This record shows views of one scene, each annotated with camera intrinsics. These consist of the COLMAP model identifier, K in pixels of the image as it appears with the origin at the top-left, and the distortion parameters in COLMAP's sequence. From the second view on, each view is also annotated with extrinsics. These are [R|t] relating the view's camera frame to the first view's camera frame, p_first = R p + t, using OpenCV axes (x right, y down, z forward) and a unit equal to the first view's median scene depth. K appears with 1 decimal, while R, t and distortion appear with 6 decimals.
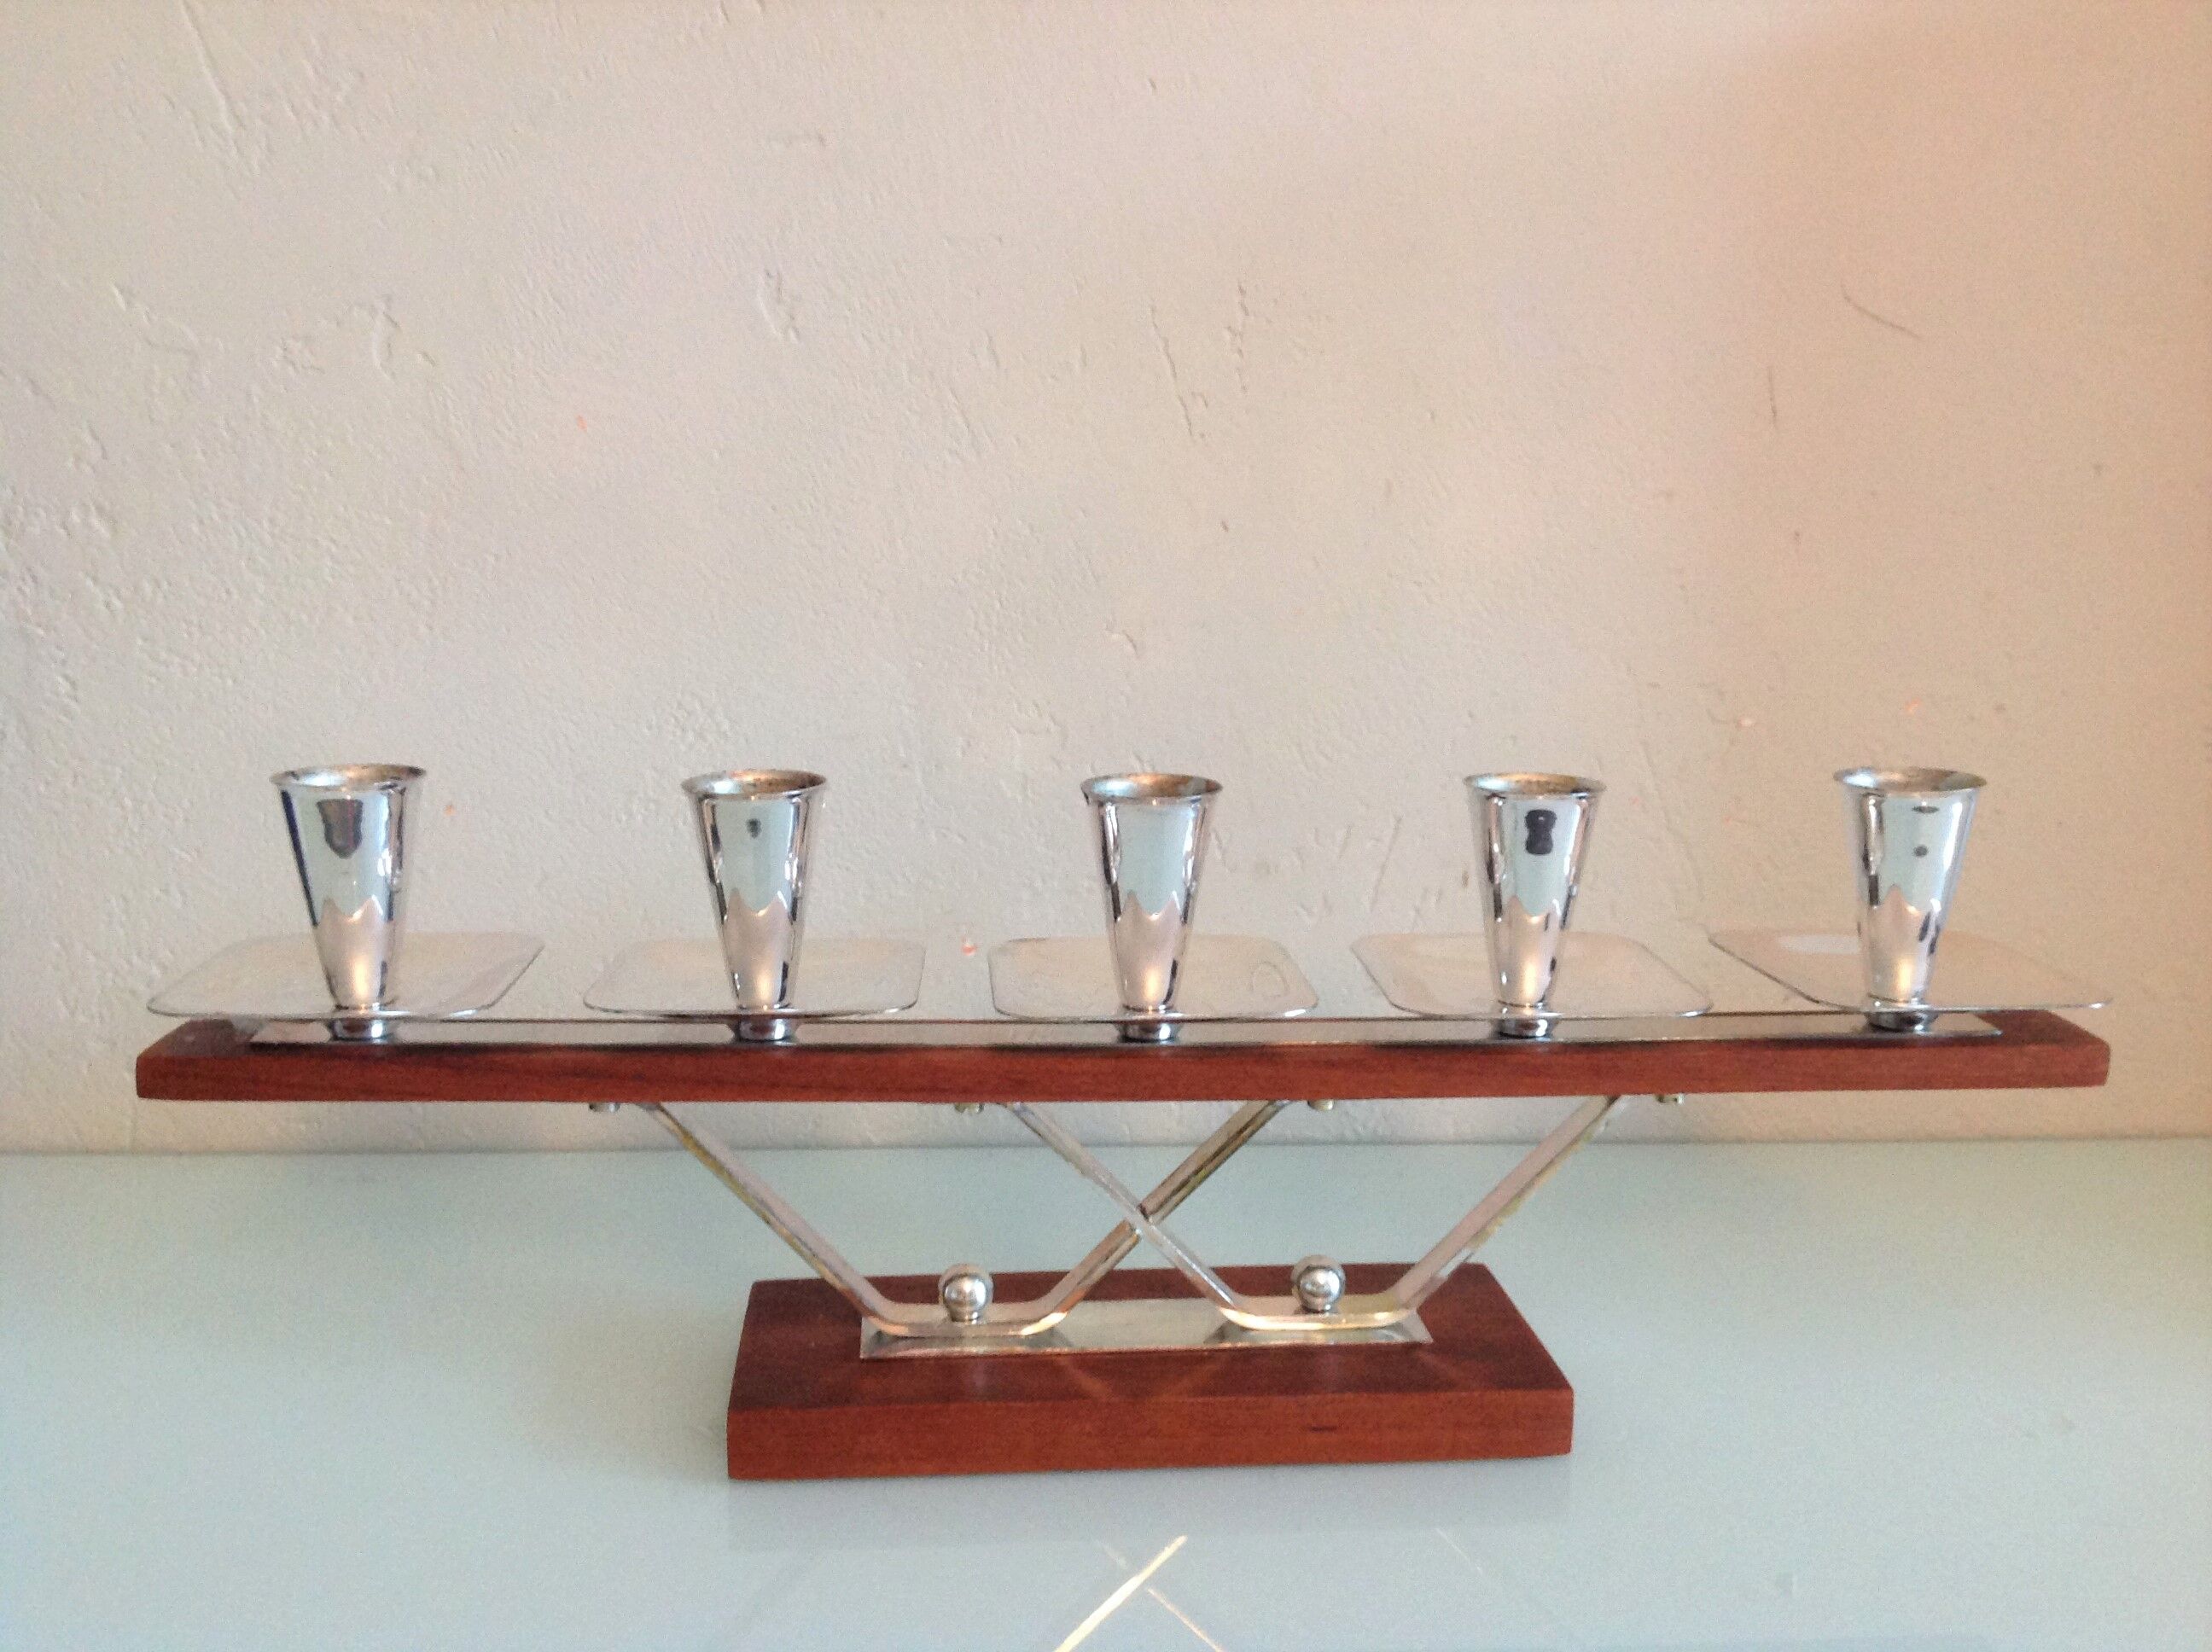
lens RADIAL K [[2130.9, 0, 1113.7], [0, 2130.9, 815.8], [0, 0, 1]] dist [0.140826, -0.344905]
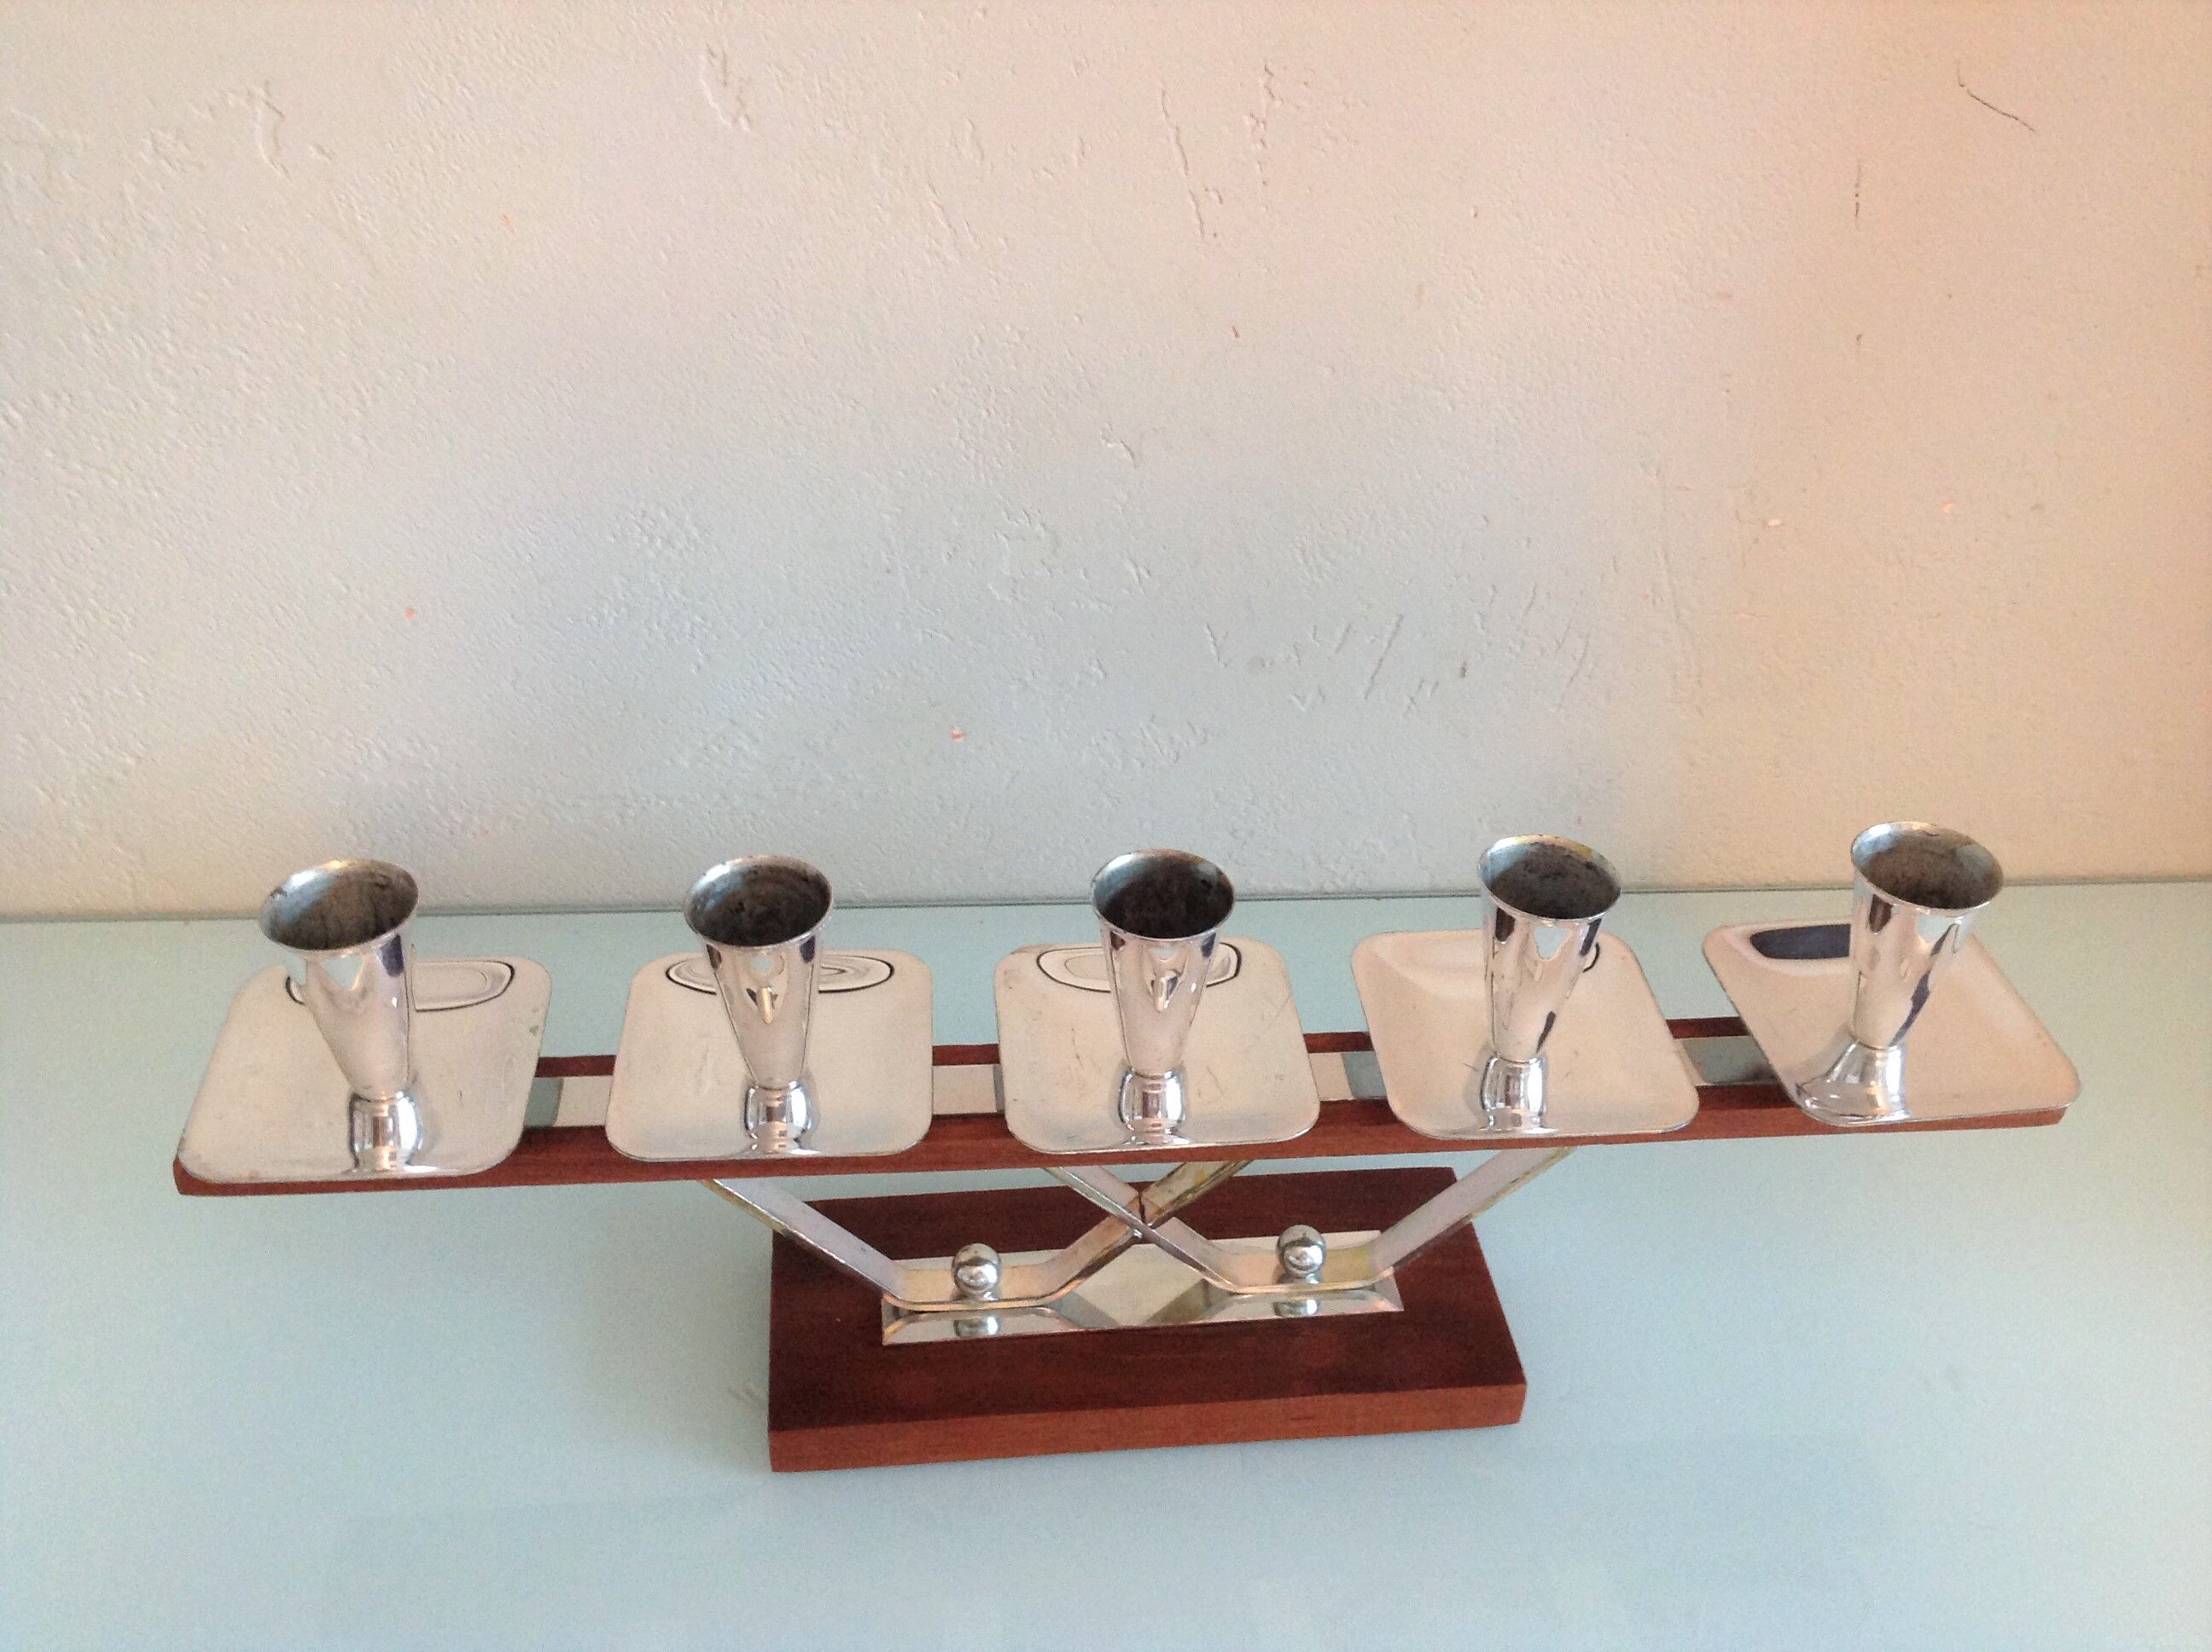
lens RADIAL K [[2130.9, 0, 1113.7], [0, 2130.9, 815.8], [0, 0, 1]] dist [0.140826, -0.344905]
pose [[0.999563, 0.005695, 0.029017, -0.024982], [-0.018022, 0.895303, 0.445093, -0.359803], [-0.023444, -0.445421, 0.895014, 0.100999]]
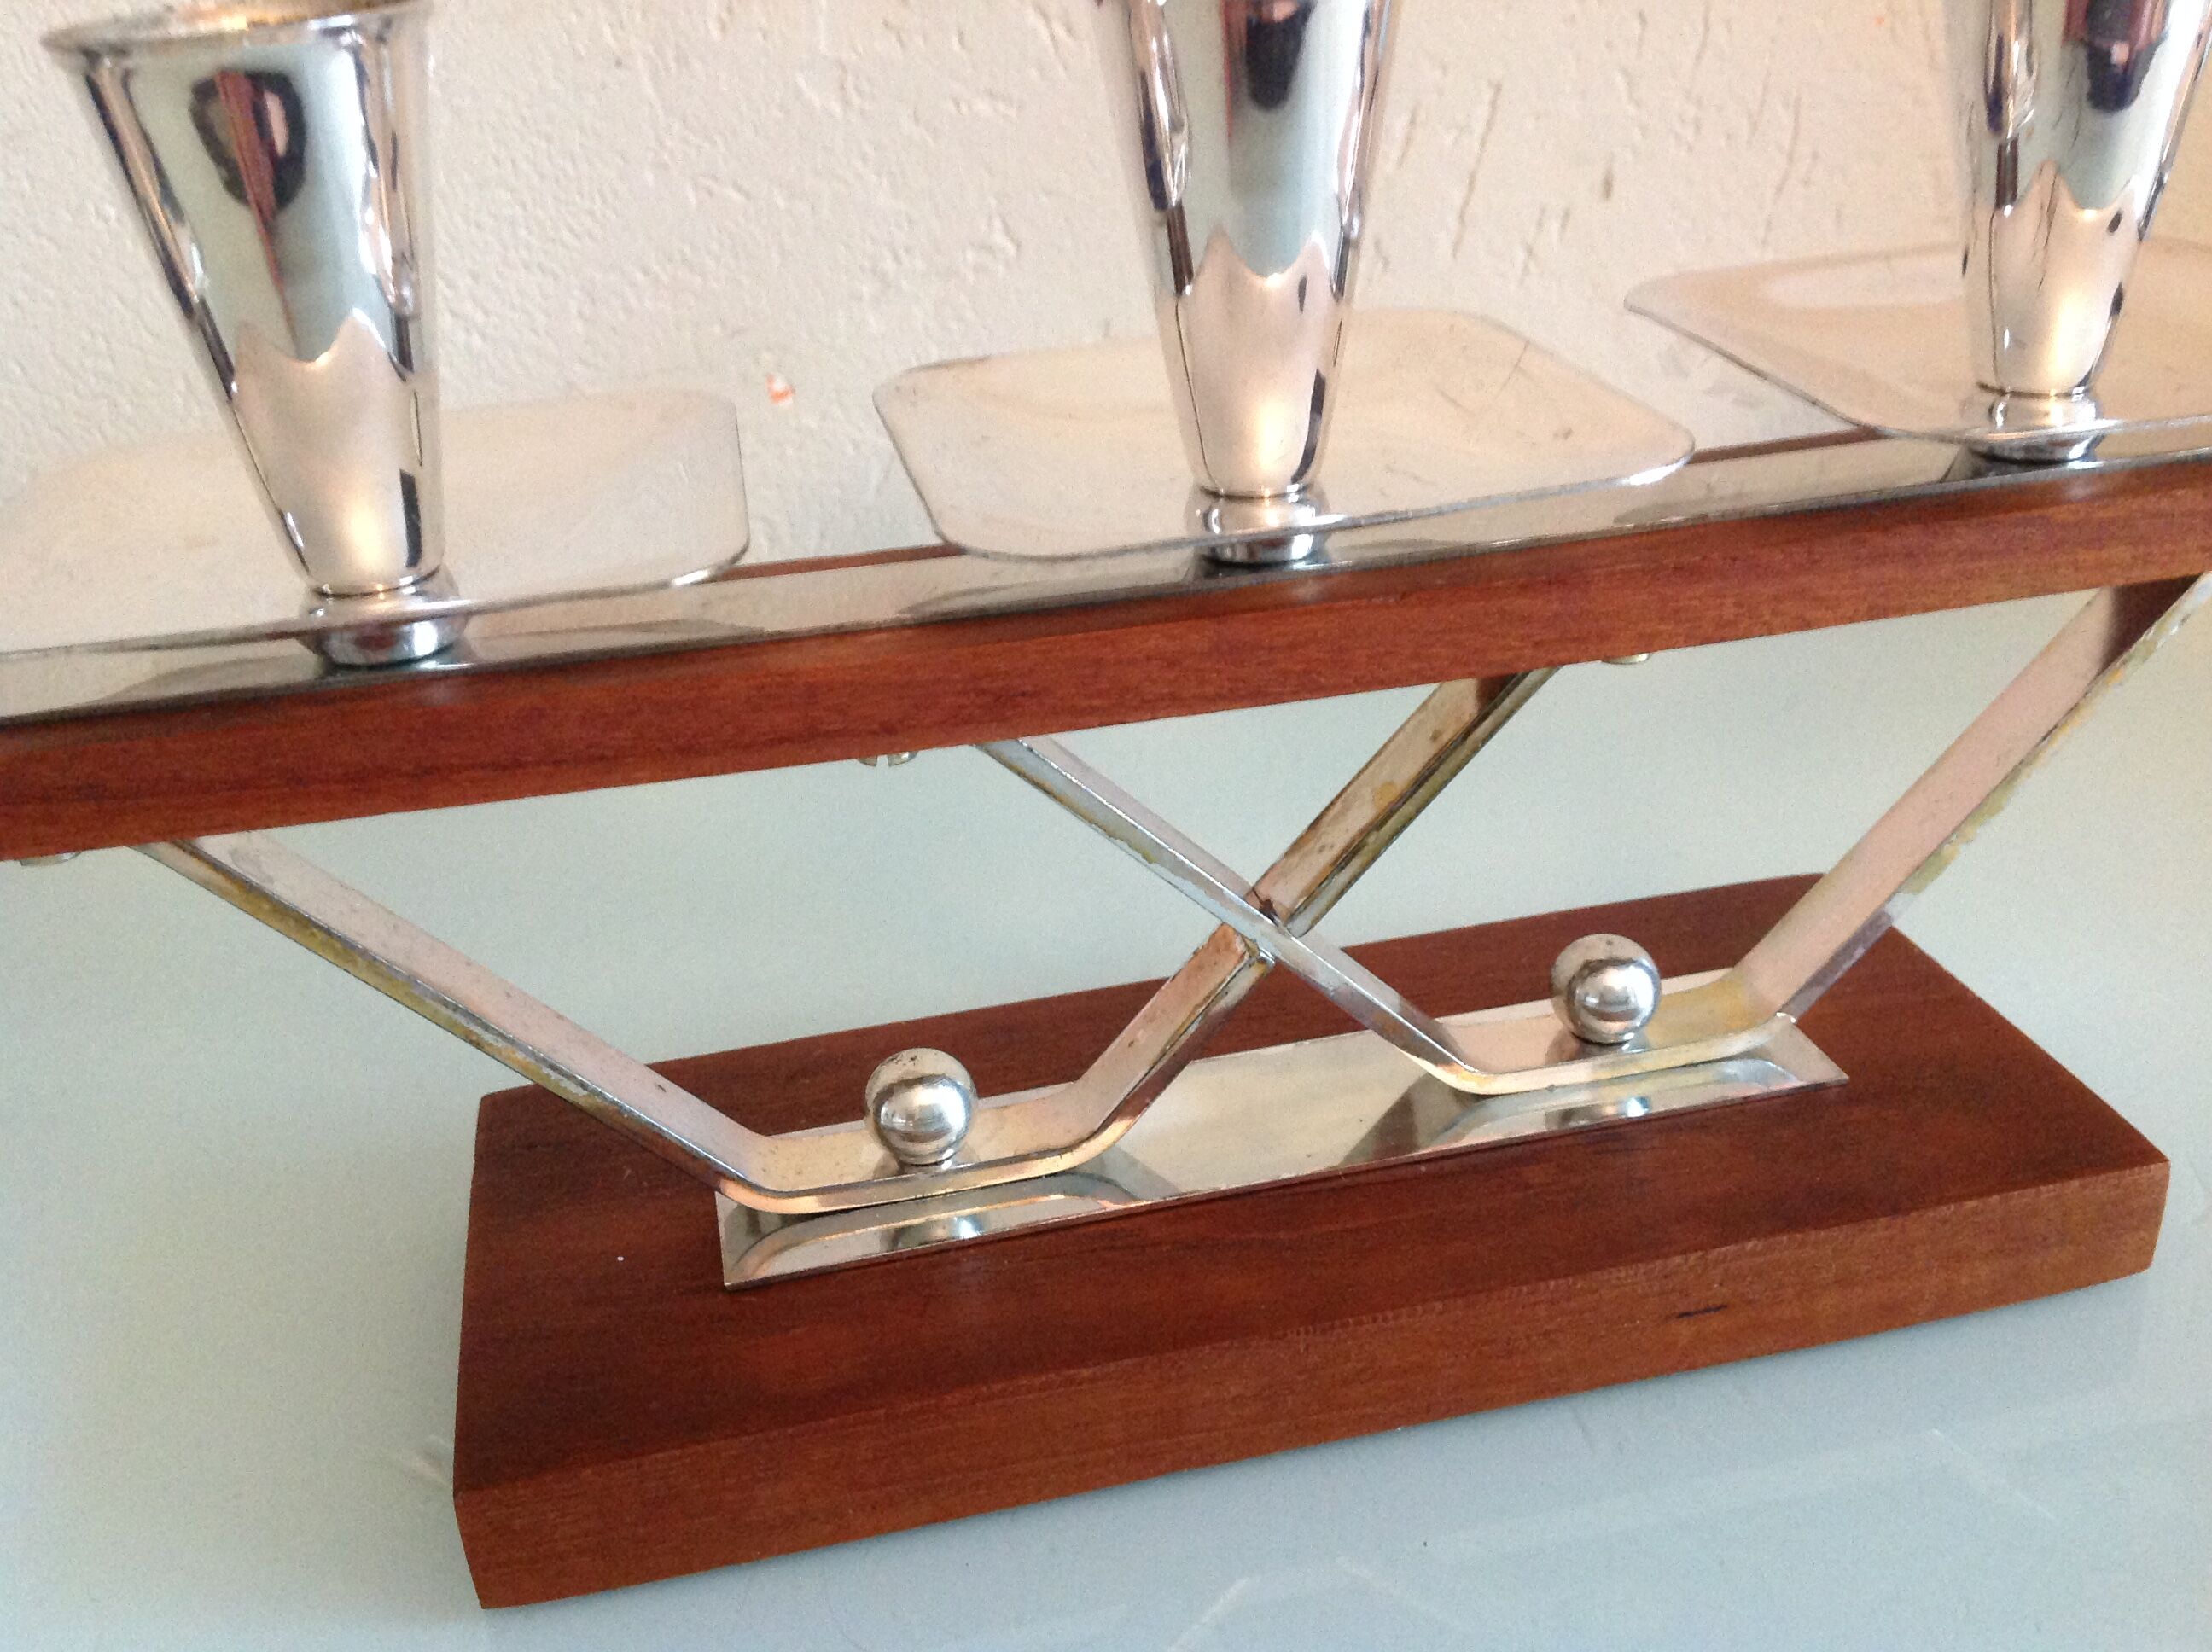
lens RADIAL K [[2130.9, 0, 1113.7], [0, 2130.9, 815.8], [0, 0, 1]] dist [0.140826, -0.344905]
pose [[0.988384, -0.120922, 0.092063, -0.048076], [0.091888, 0.957970, 0.271753, 0.022940], [-0.121055, -0.260137, 0.957953, 0.418821]]
